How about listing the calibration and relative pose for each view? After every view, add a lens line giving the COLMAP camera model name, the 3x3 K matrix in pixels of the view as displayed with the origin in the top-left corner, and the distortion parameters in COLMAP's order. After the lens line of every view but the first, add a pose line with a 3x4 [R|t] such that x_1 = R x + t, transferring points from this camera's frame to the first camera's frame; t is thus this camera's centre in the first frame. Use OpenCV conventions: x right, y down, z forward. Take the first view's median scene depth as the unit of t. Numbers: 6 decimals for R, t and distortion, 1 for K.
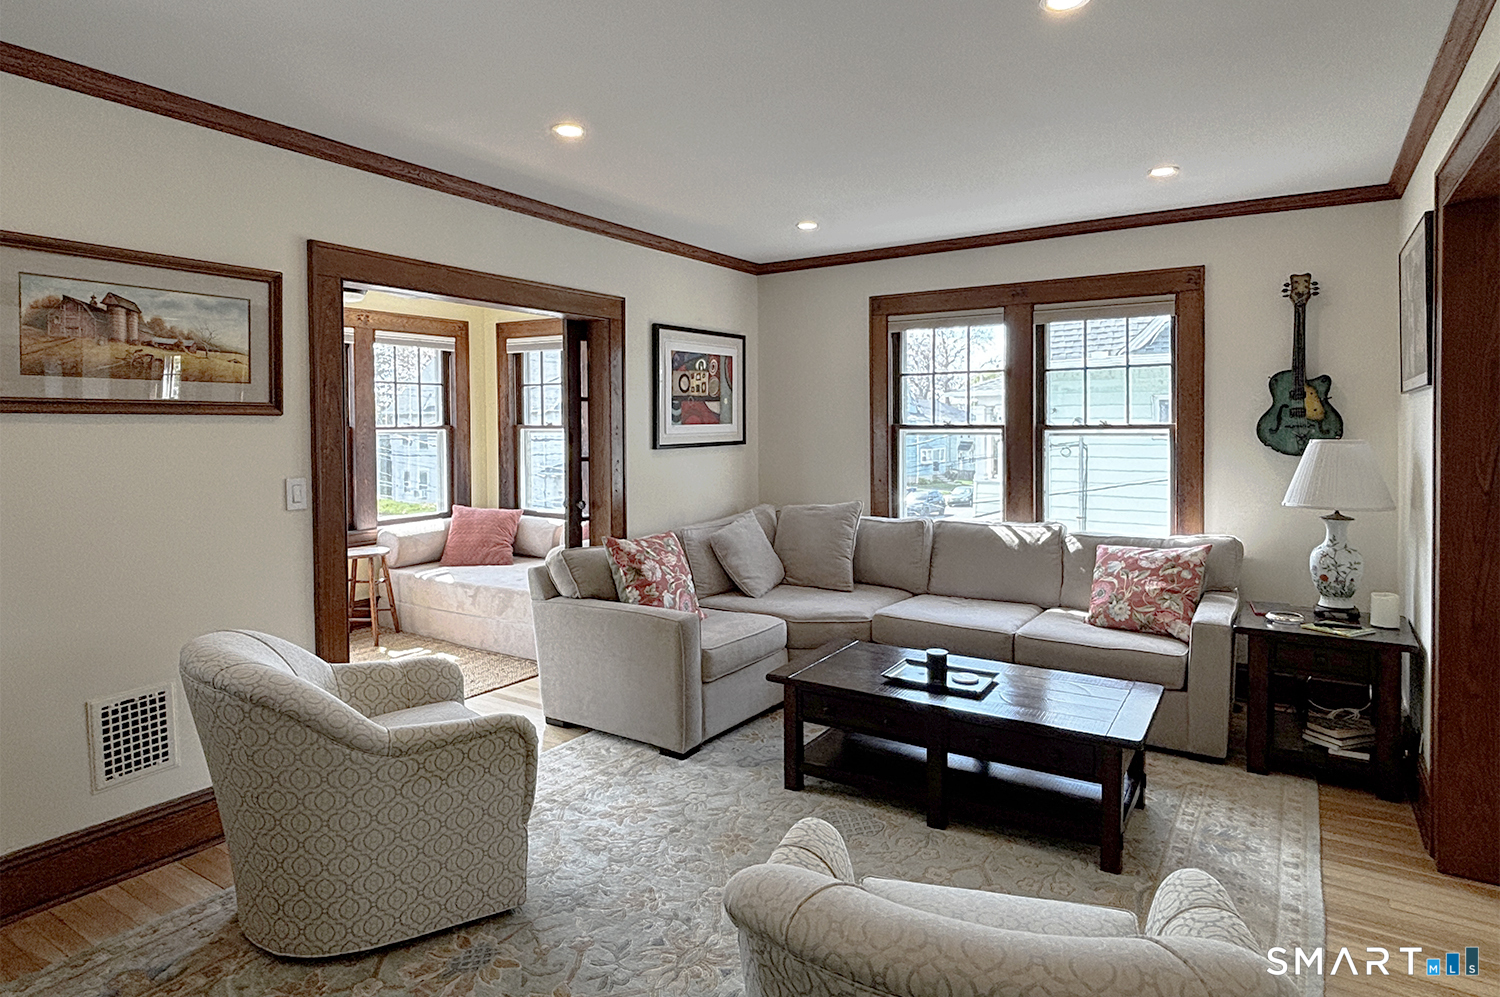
lens RADIAL K [[841.7, 0, 747.2], [0, 841.7, 438.9], [0, 0, 1]] dist [0.009139, -0.011635]
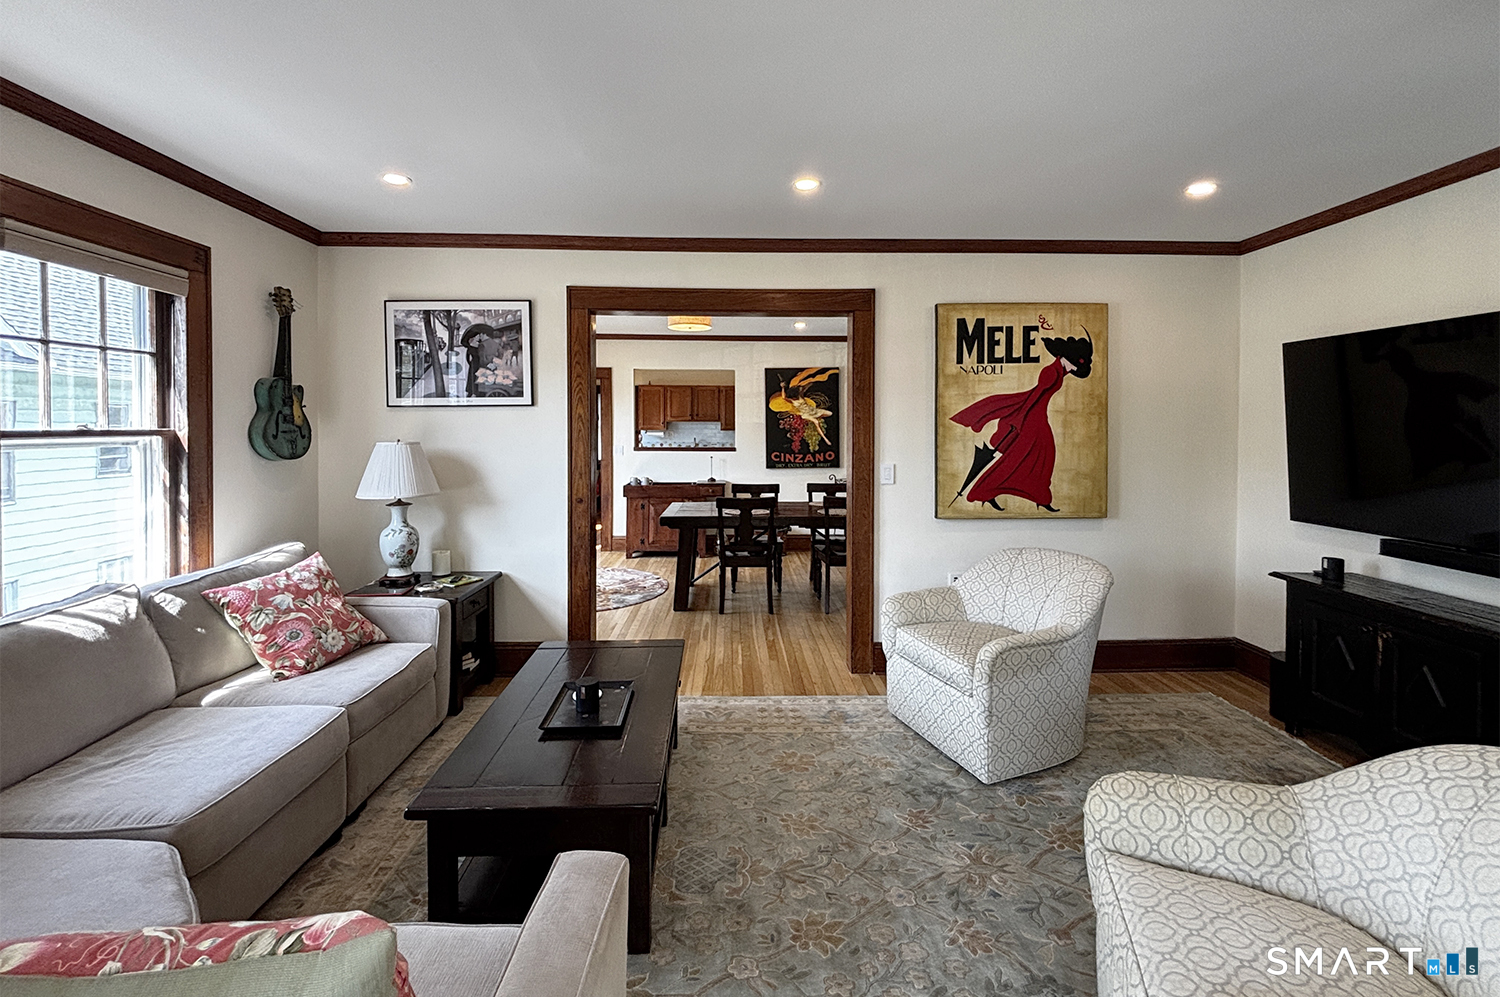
lens RADIAL K [[663.0, 0, 751.6], [0, 663.0, 435.6], [0, 0, 1]] dist [0.000729, -0.001030]
pose [[-0.570712, -0.005482, 0.821132, -0.311673], [0.016585, 0.999697, 0.018201, -0.013603], [-0.820983, 0.024006, -0.570448, 0.858277]]
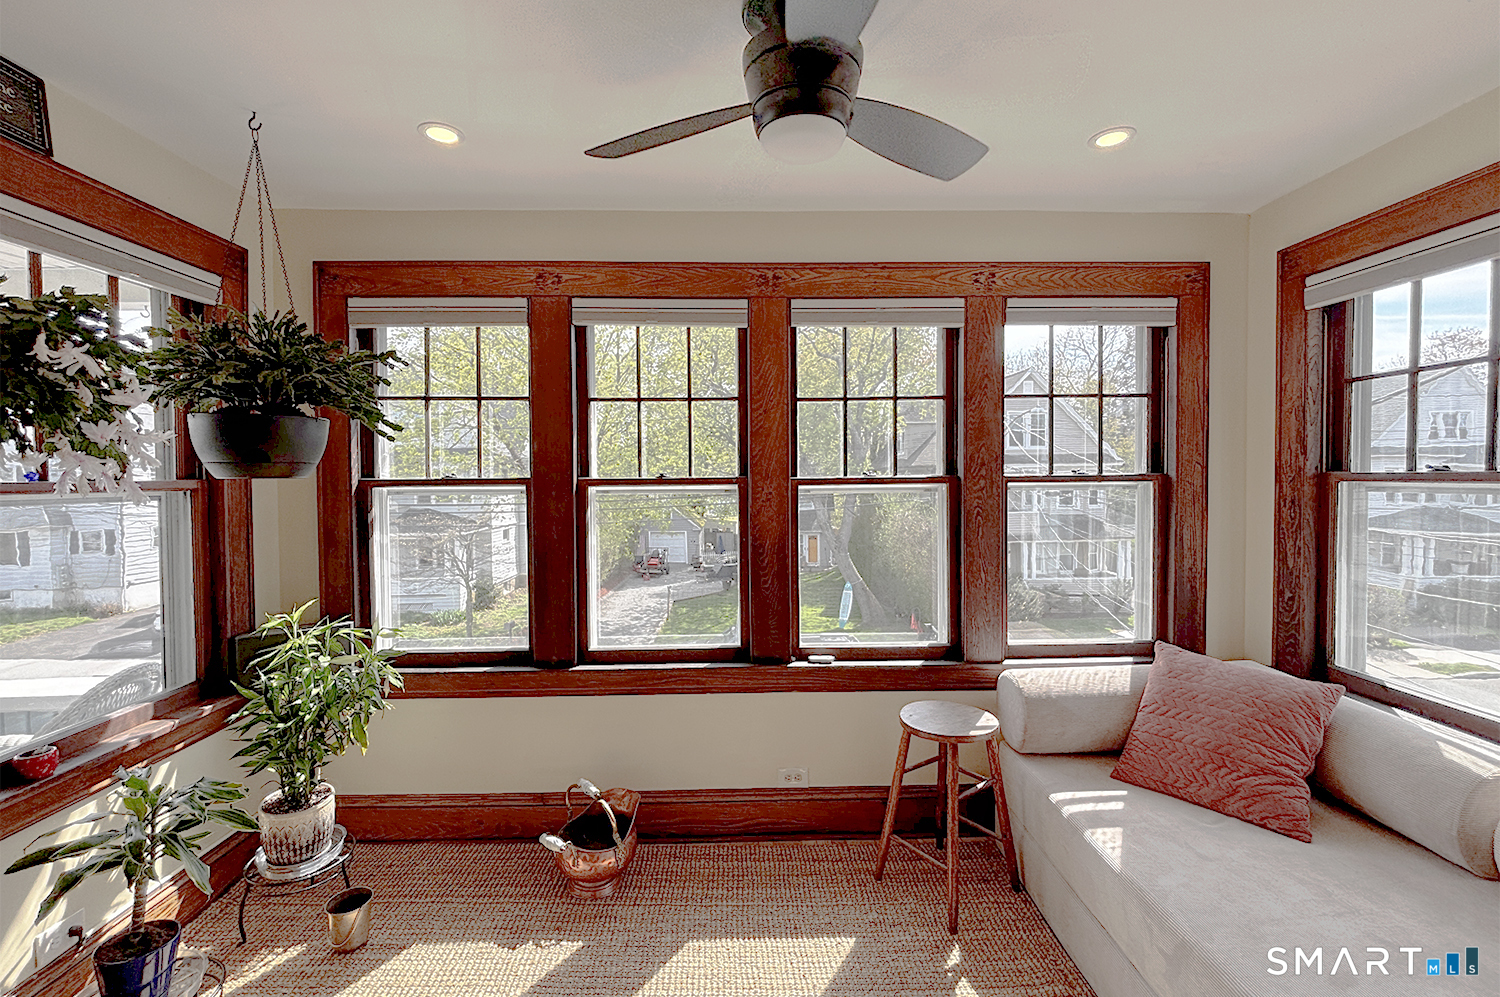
lens RADIAL K [[663.0, 0, 755.3], [0, 663.0, 497.3], [0, 0, 1]] dist [0.000729, -0.001030]
pose [[0.573654, 0.027063, -0.818650, -0.230237], [-0.010802, 0.999617, 0.025476, -0.012847], [0.819026, -0.005772, 0.573727, 0.794312]]
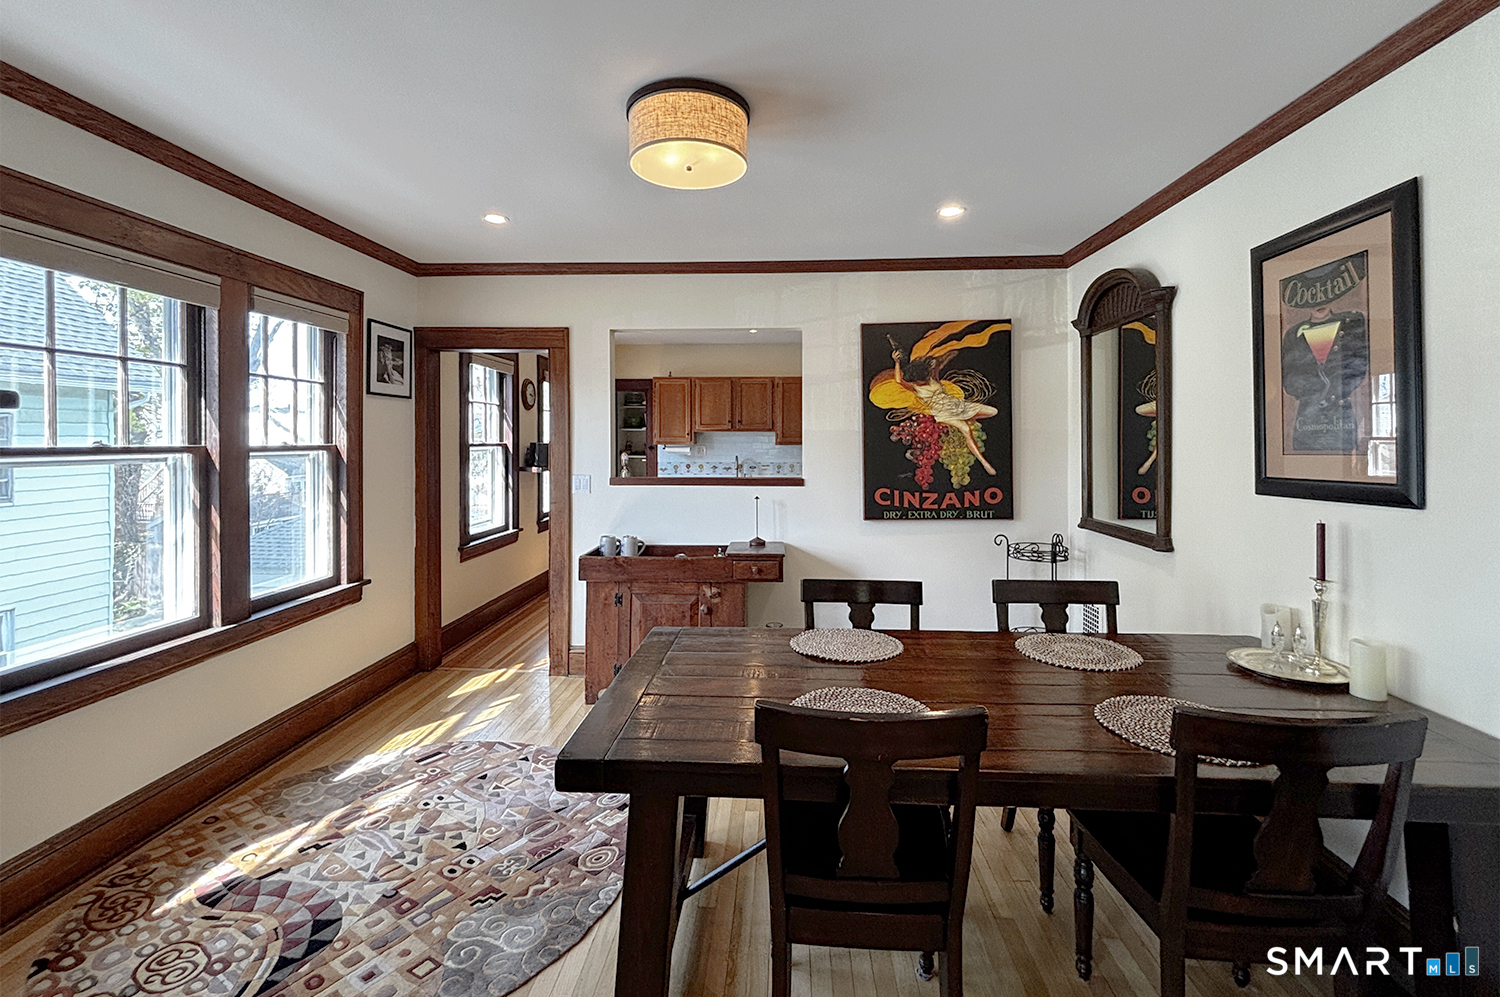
lens RADIAL K [[663.0, 0, 754.6], [0, 663.0, 443.5], [0, 0, 1]] dist [0.000729, -0.001030]
pose [[-0.501789, 0.003708, 0.864982, 0.352589], [0.020241, 0.999767, 0.007457, -0.007525], [-0.864753, 0.021250, -0.501747, 0.437456]]
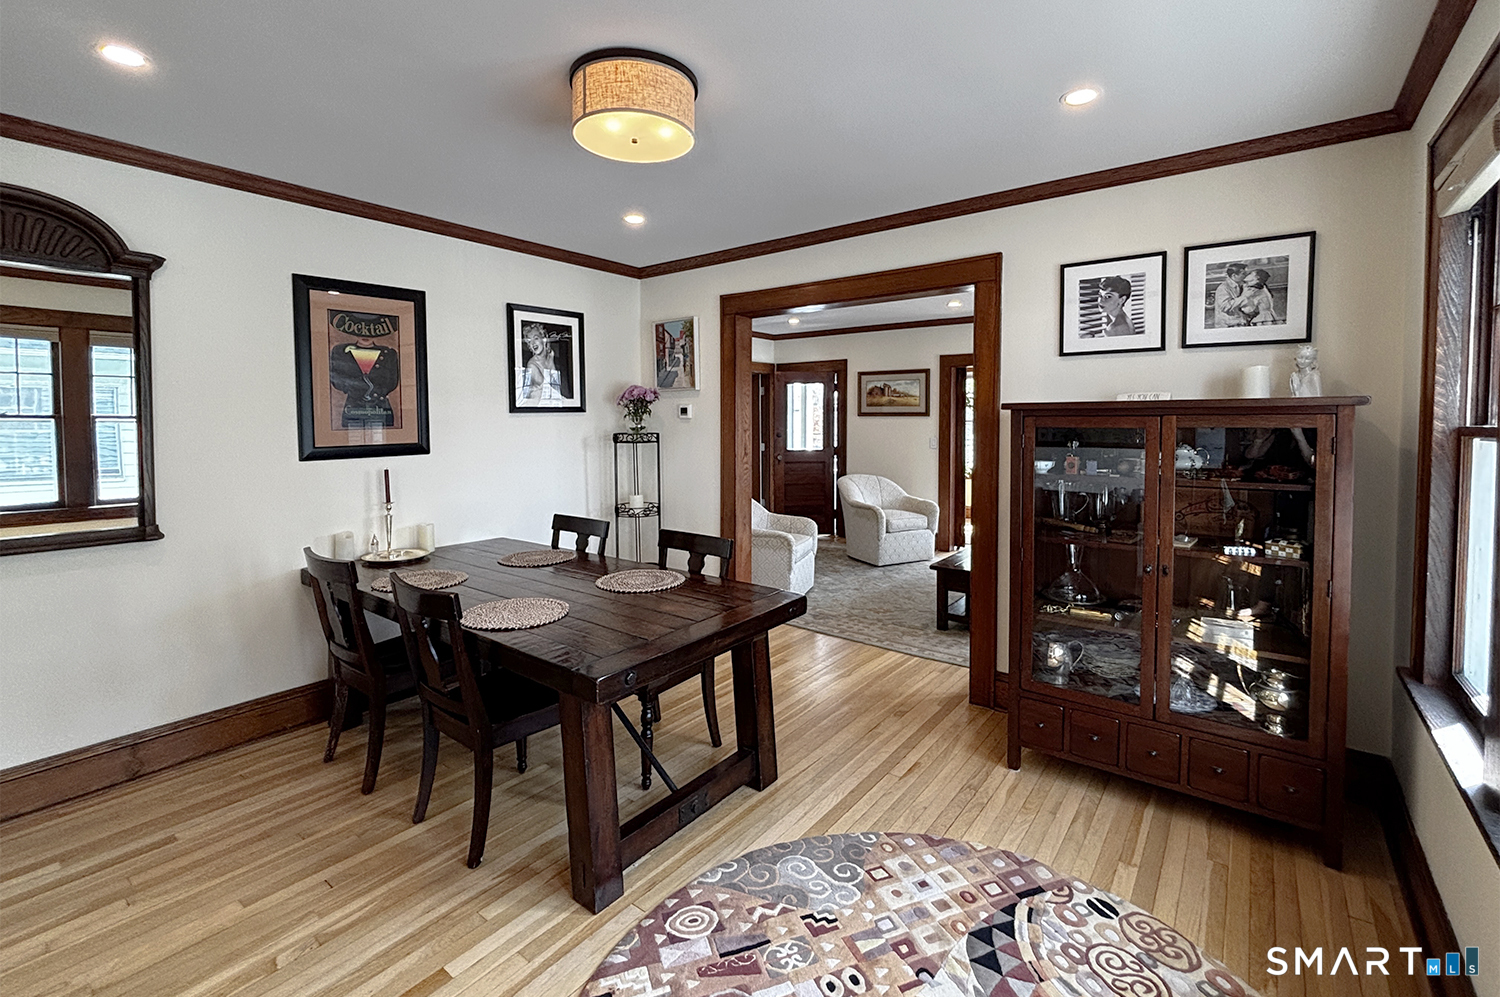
lens RADIAL K [[663.0, 0, 749.5], [0, 663.0, 453.1], [0, 0, 1]] dist [0.000729, -0.001030]
pose [[-0.075154, 0.053542, -0.995733, 1.219930], [-0.017599, 0.998331, 0.055010, -0.010437], [0.997017, 0.021658, -0.074086, 0.356531]]
